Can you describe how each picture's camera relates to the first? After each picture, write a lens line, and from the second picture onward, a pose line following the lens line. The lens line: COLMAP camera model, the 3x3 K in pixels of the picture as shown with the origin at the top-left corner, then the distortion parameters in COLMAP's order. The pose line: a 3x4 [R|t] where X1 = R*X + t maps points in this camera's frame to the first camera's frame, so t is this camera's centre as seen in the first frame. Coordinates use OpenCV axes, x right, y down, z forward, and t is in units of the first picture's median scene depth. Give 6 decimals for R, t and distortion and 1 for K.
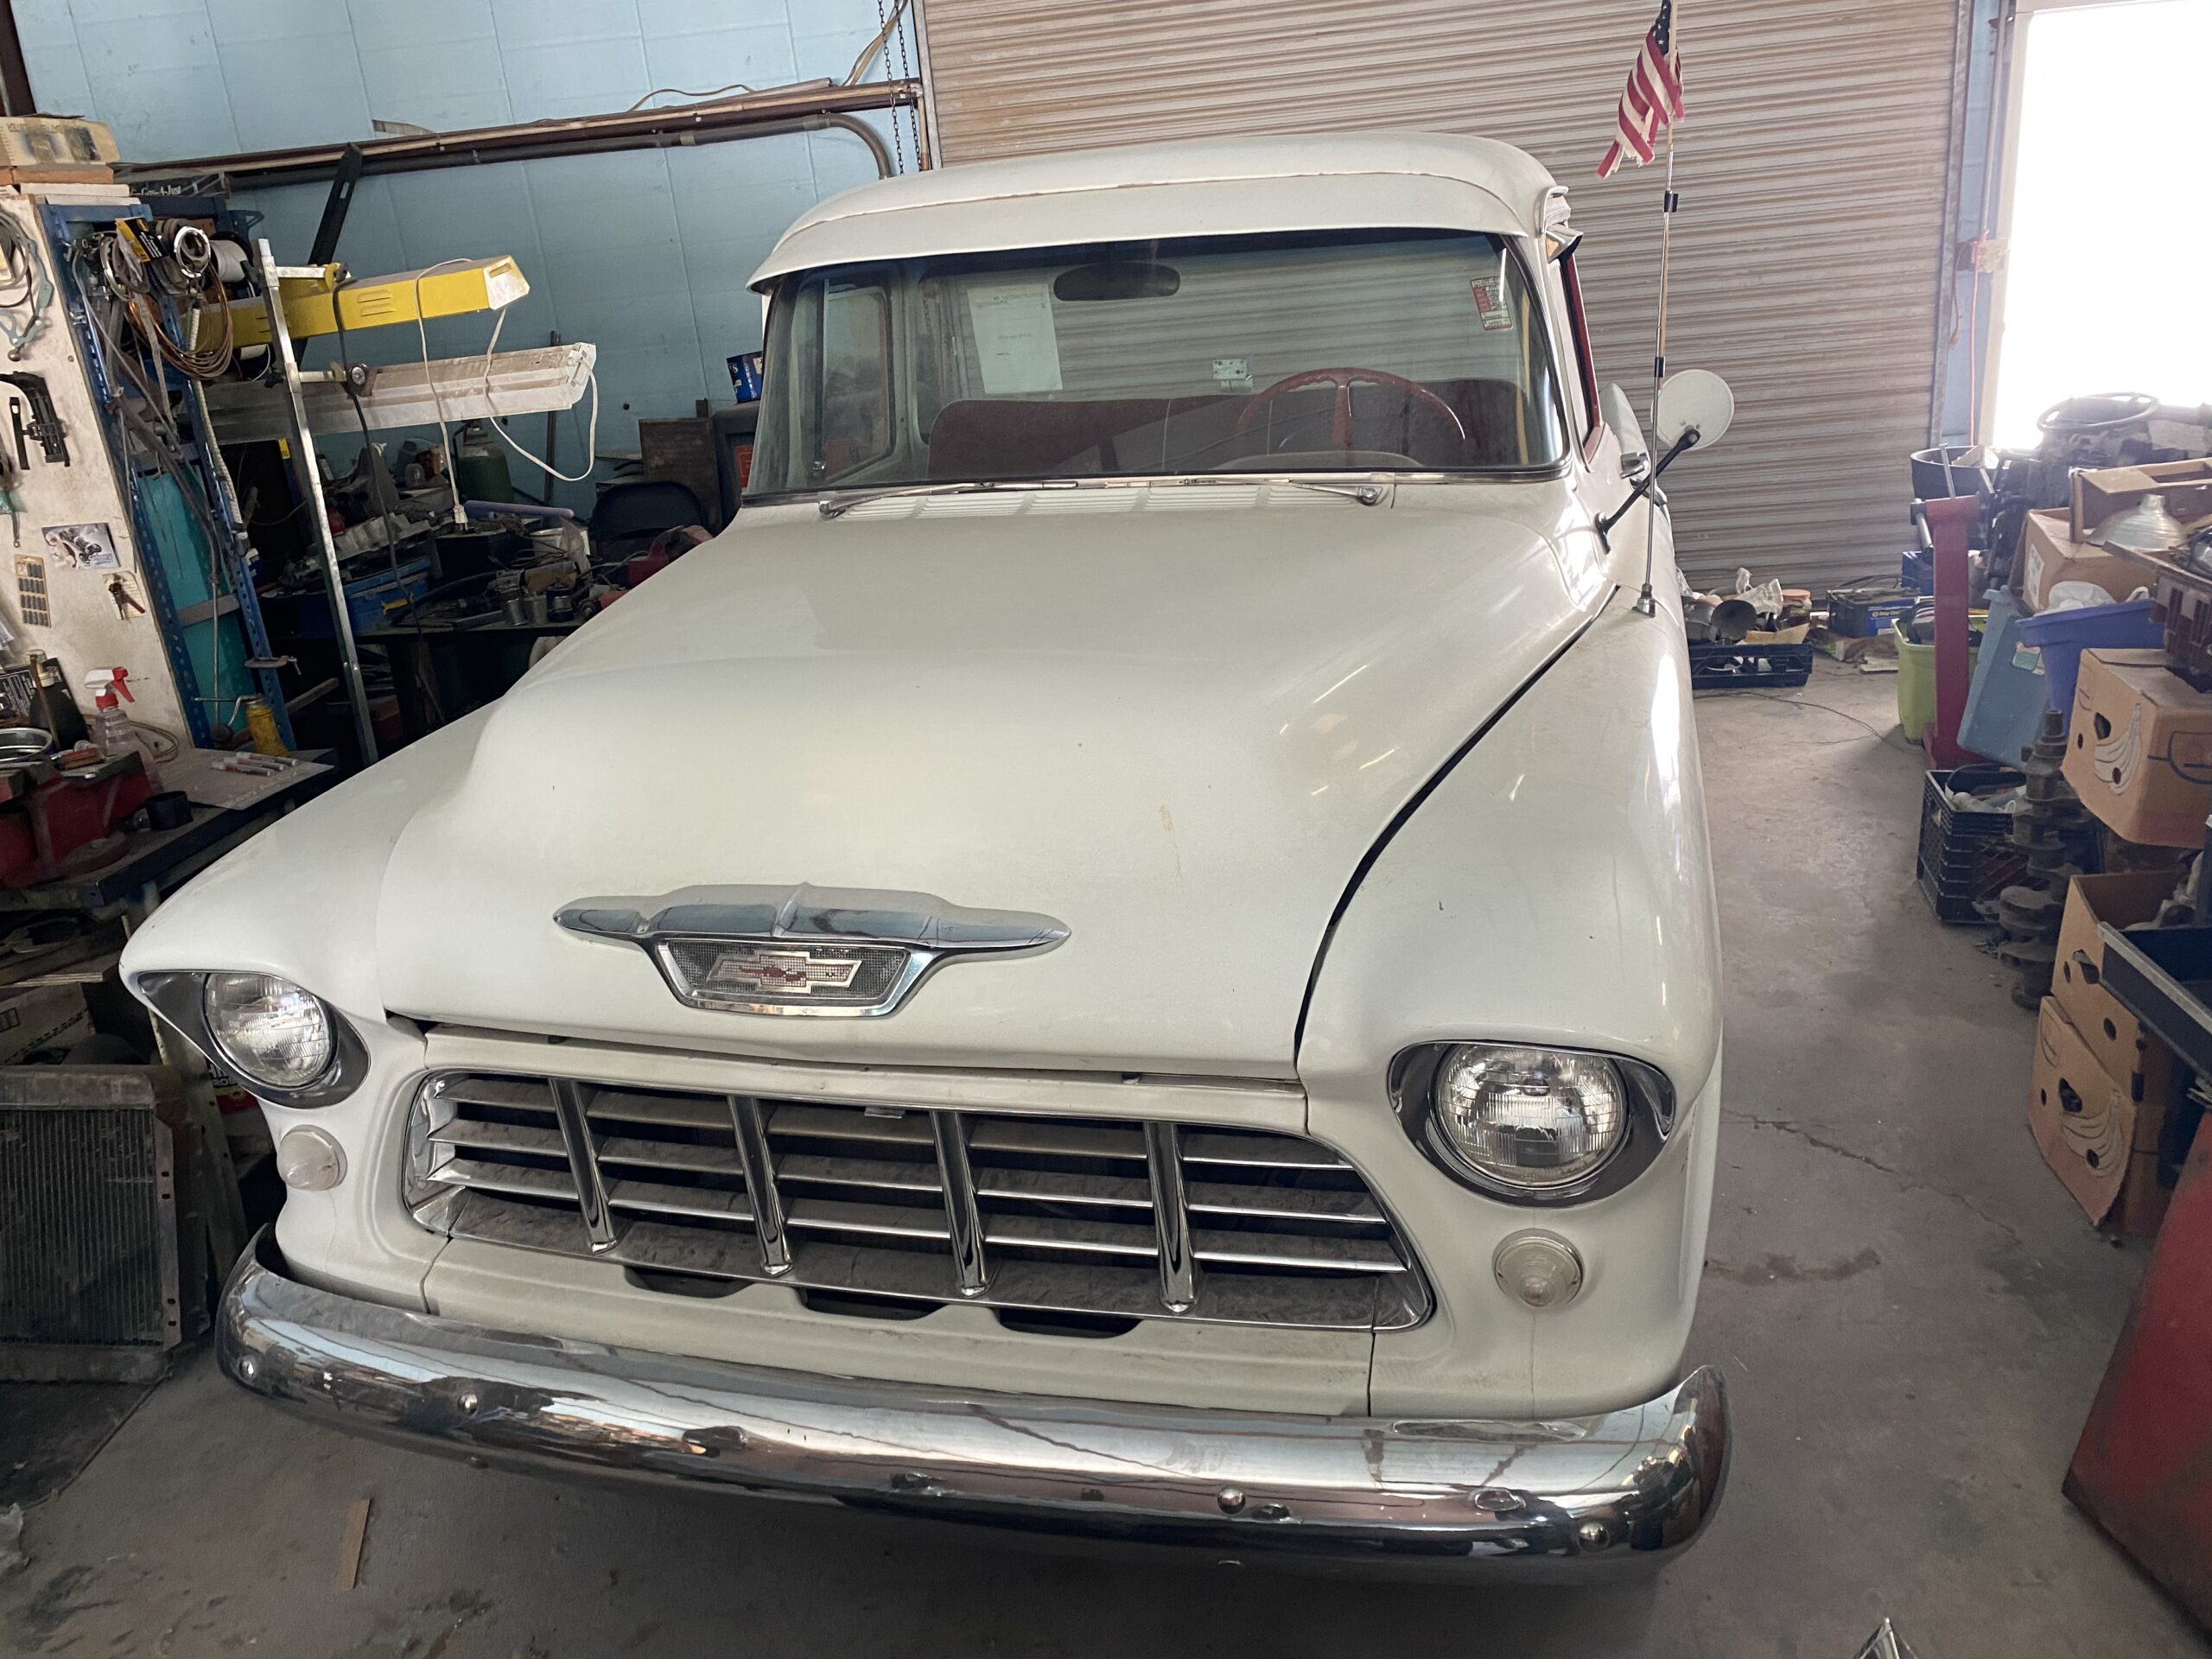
lens RADIAL K [[1661.0, 0, 1139.2], [0, 1661.0, 829.4], [0, 0, 1]] dist [0.014143, 0.005139]
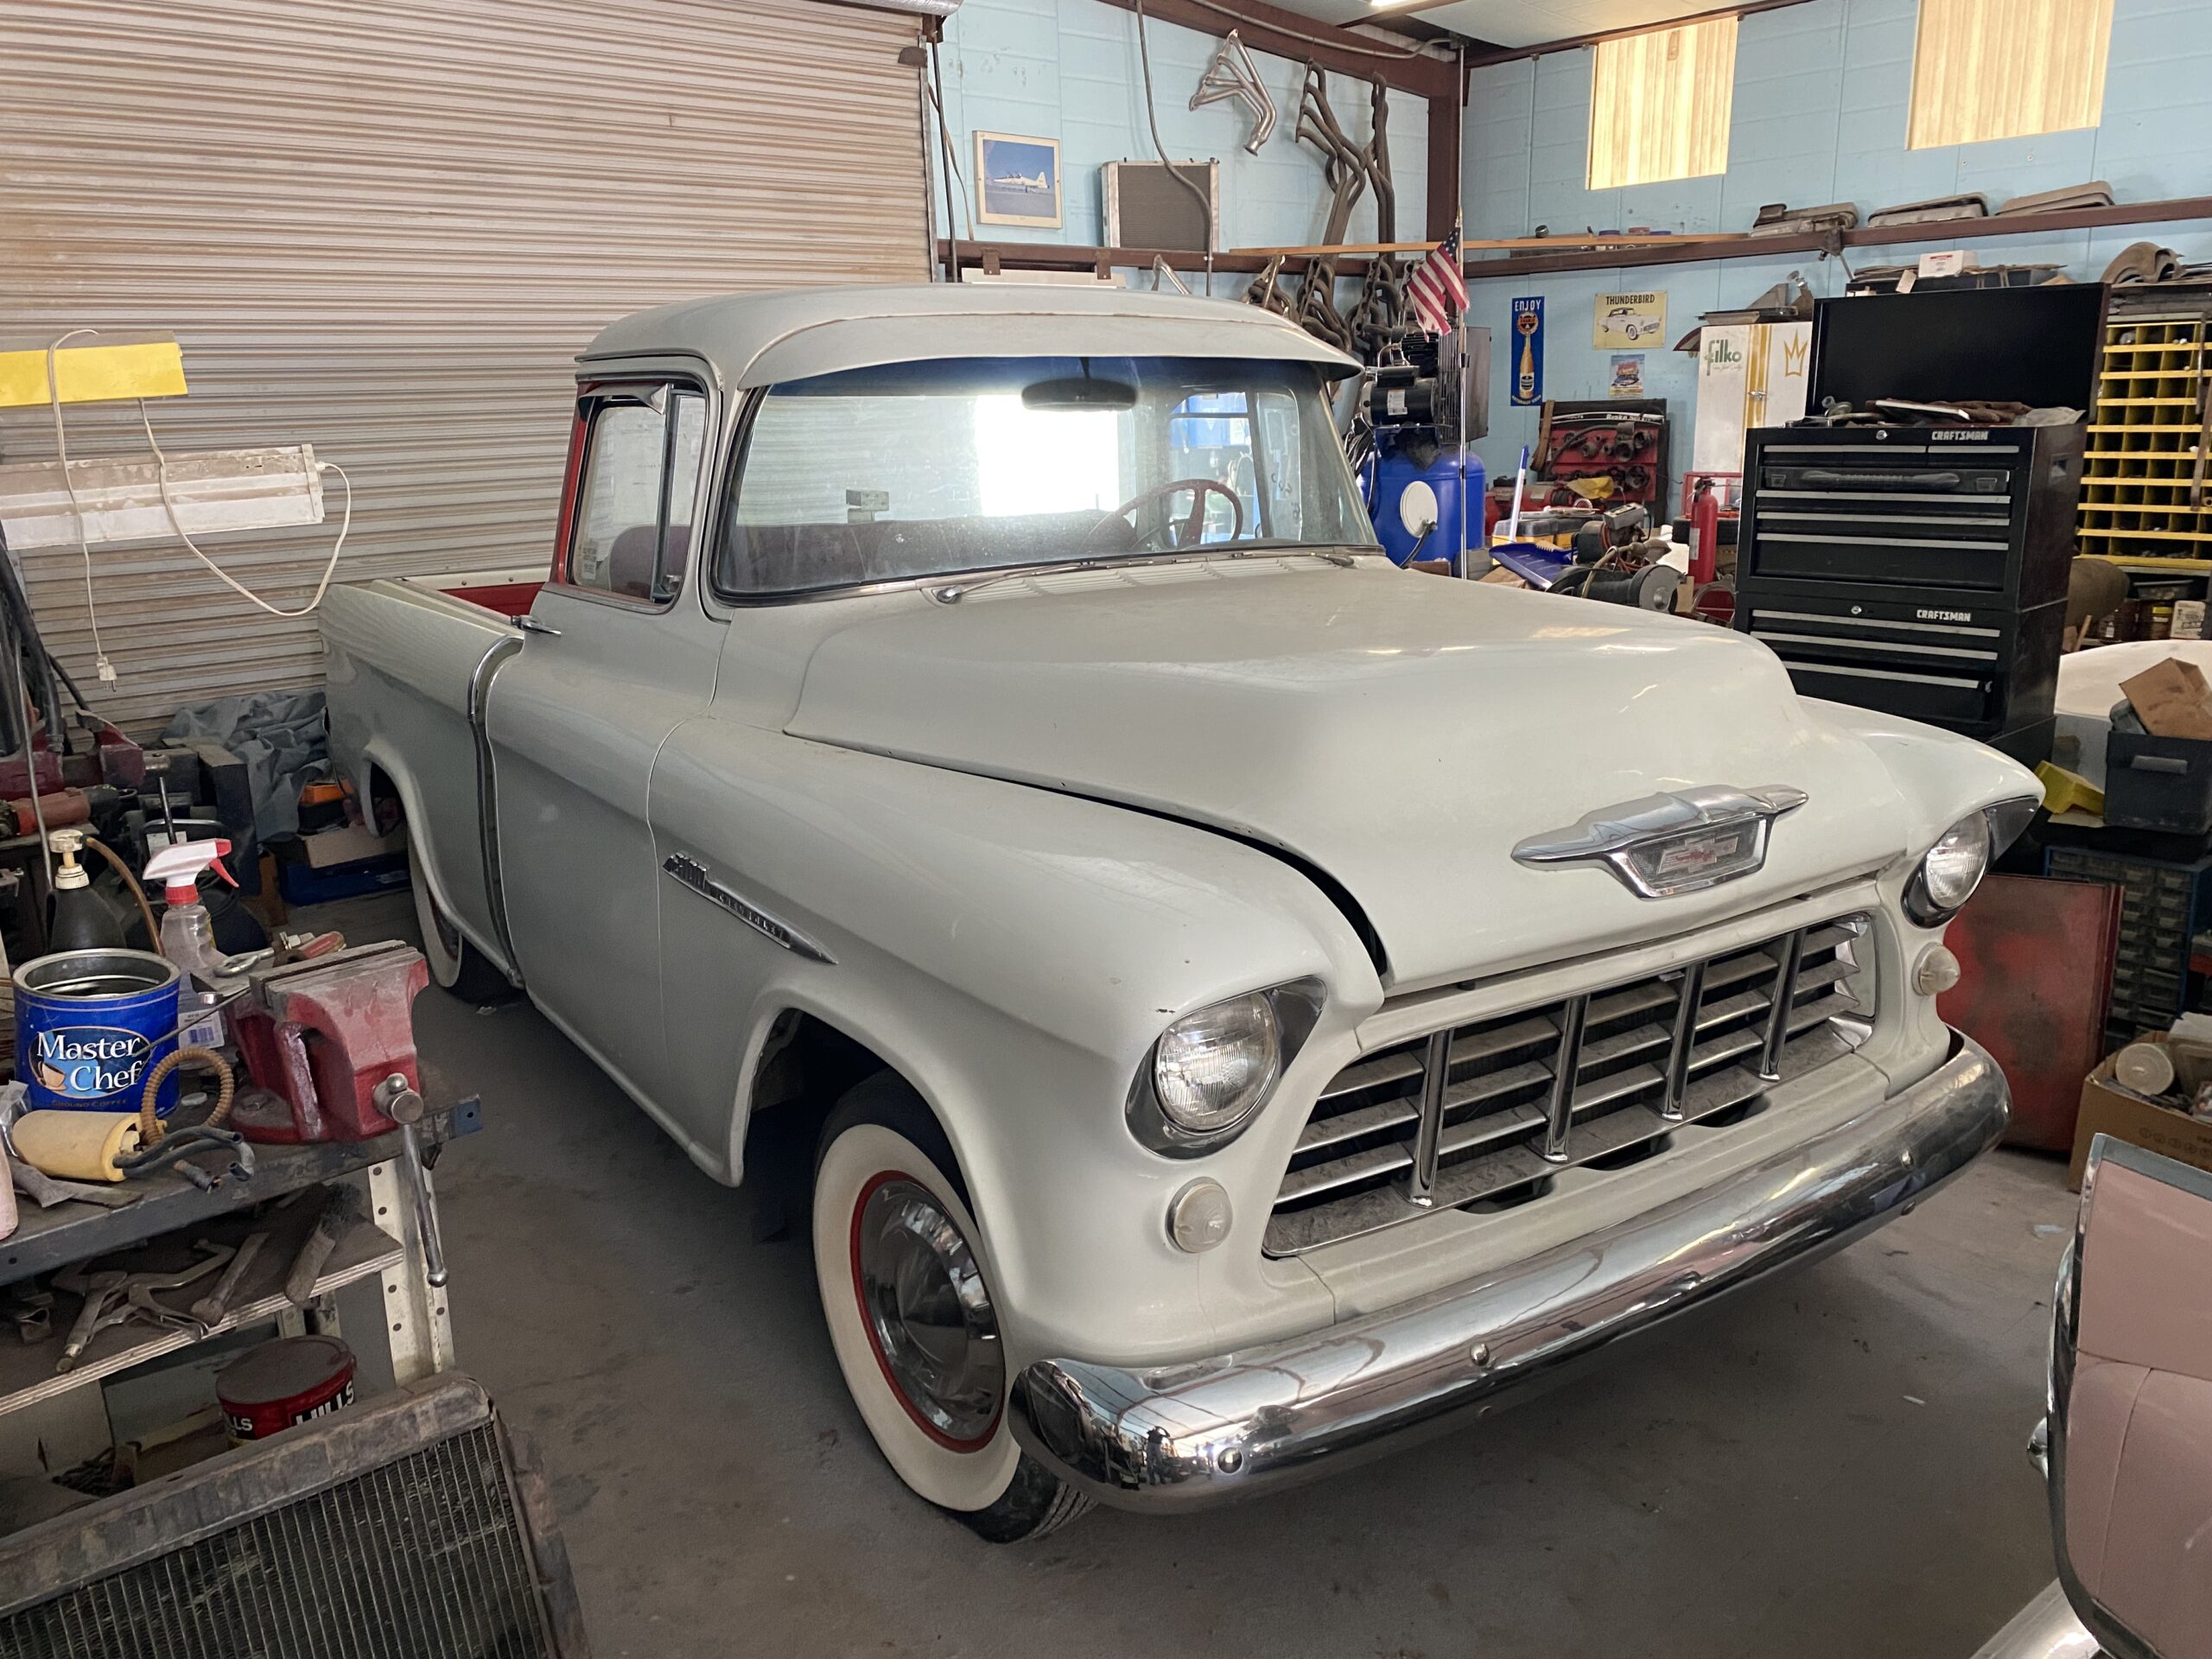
lens RADIAL K [[1662.3, 0, 1108.1], [0, 1662.3, 863.0], [0, 0, 1]] dist [-0.002939, -0.000569]
pose [[0.657174, -0.137708, 0.741052, -0.897349], [0.226927, 0.973700, -0.020301, 0.009467], [-0.718767, 0.181507, 0.671140, 0.287747]]
